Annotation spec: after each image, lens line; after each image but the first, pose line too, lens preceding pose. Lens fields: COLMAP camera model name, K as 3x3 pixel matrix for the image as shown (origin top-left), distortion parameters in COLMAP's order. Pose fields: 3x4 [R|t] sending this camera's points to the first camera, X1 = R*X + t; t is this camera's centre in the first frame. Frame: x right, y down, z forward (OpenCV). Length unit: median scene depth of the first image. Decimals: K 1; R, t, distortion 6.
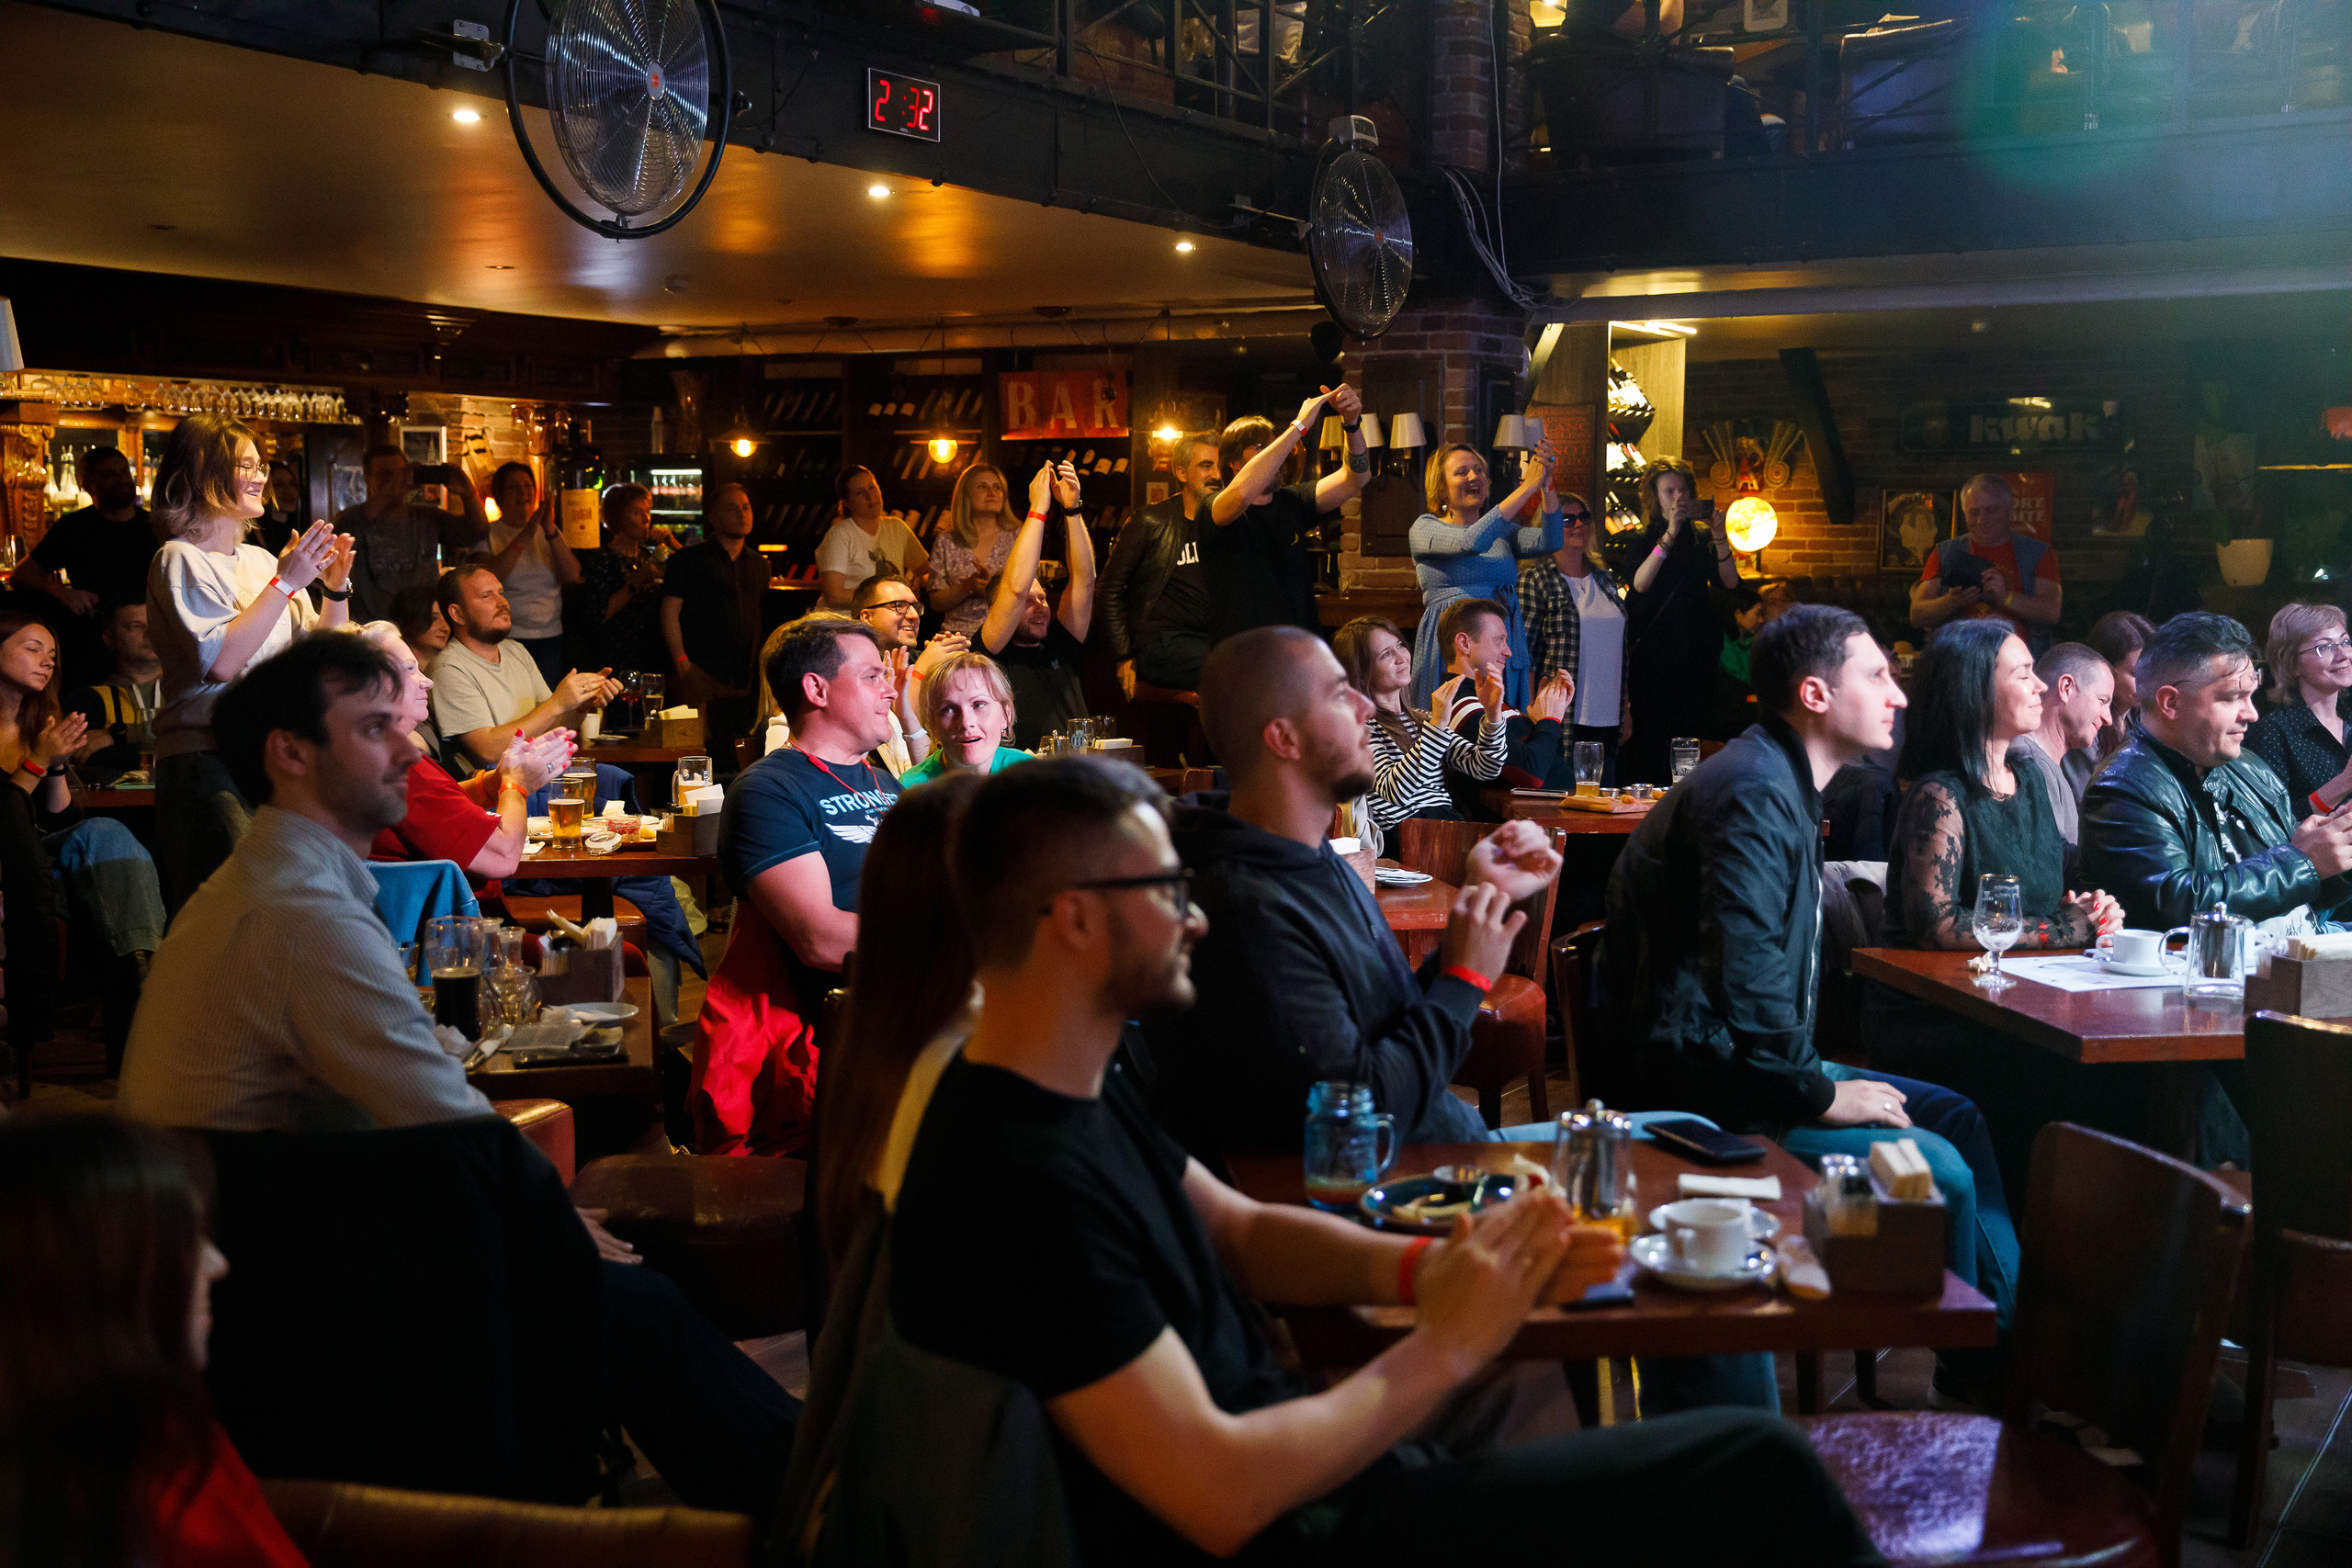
lens RADIAL K [[2498.7, 0, 1235.7], [0, 2498.7, 777.1], [0, 0, 1]] dist [0.079656, 0.000000]
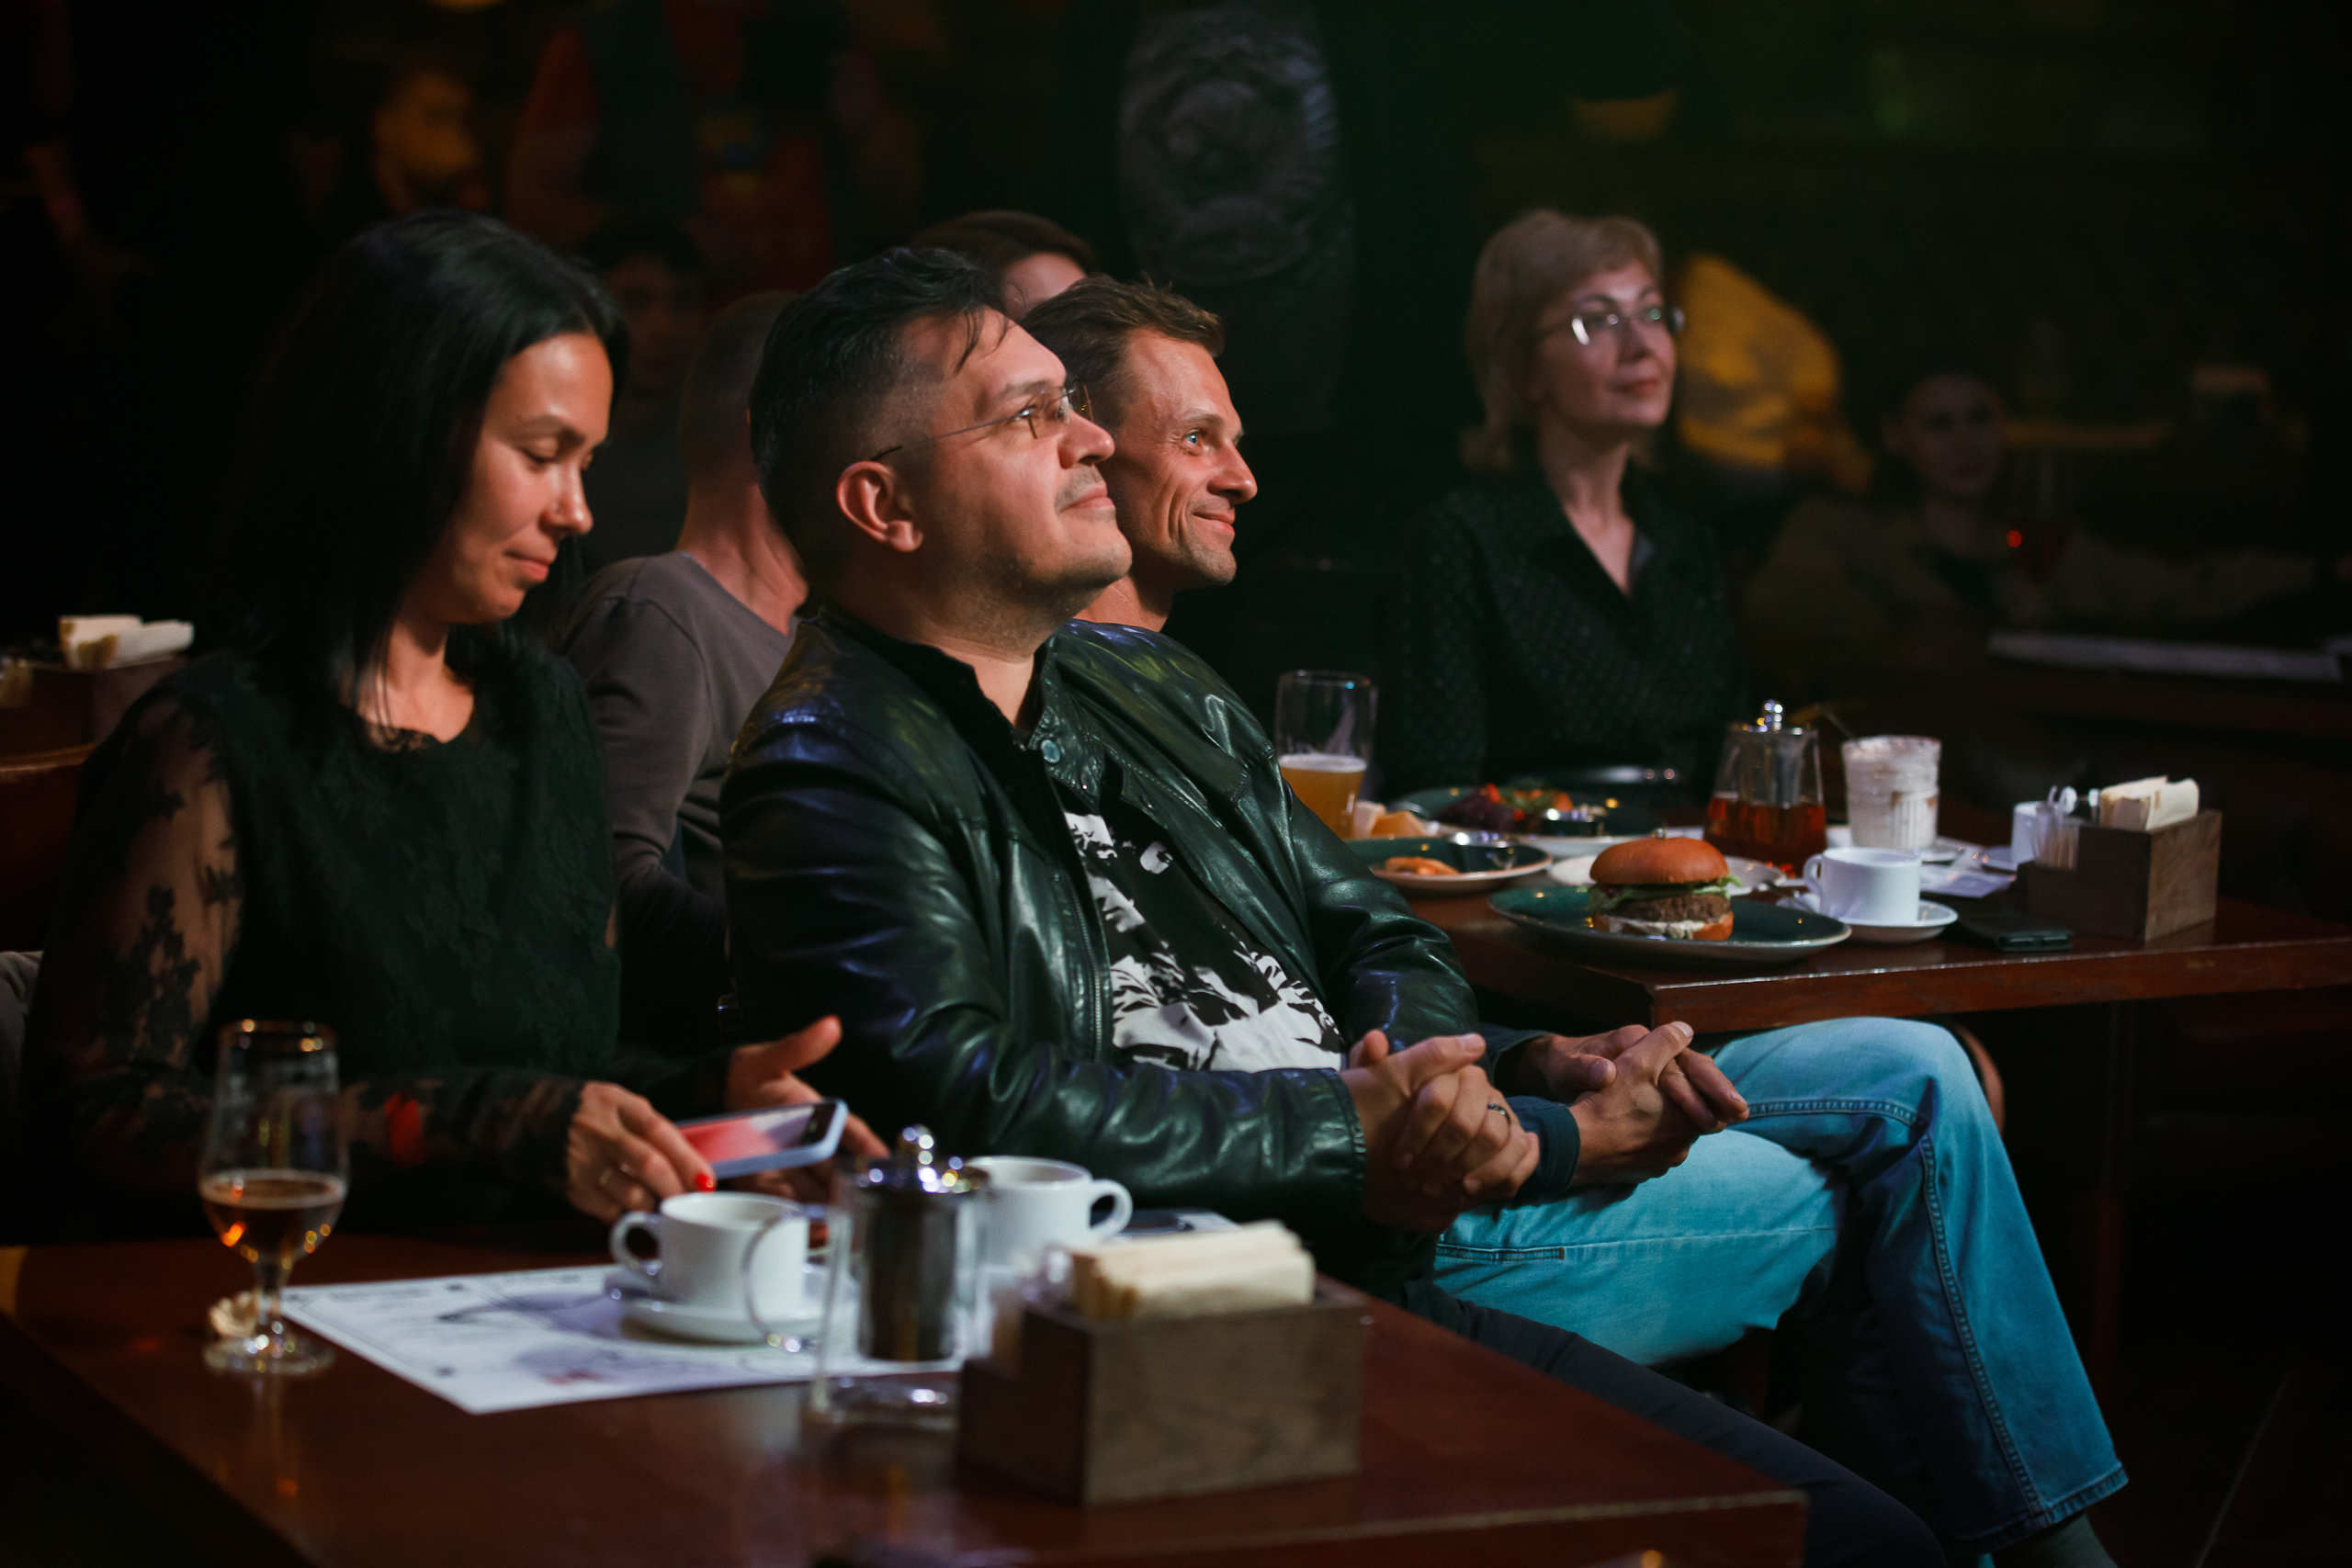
lens RADIAL K [[6002.4, 0, 1191.3], [0, 6002.4, 781.7], [0, 0, 1]] dist [0.189561, 0.000000]
pose [[0.964370, 0.002376, 0.264547, 0.100494], [-0.011749, 0.999358, 0.033854, -0.009550], [-0.264297, -0.035756, 0.963778, 0.115526]]
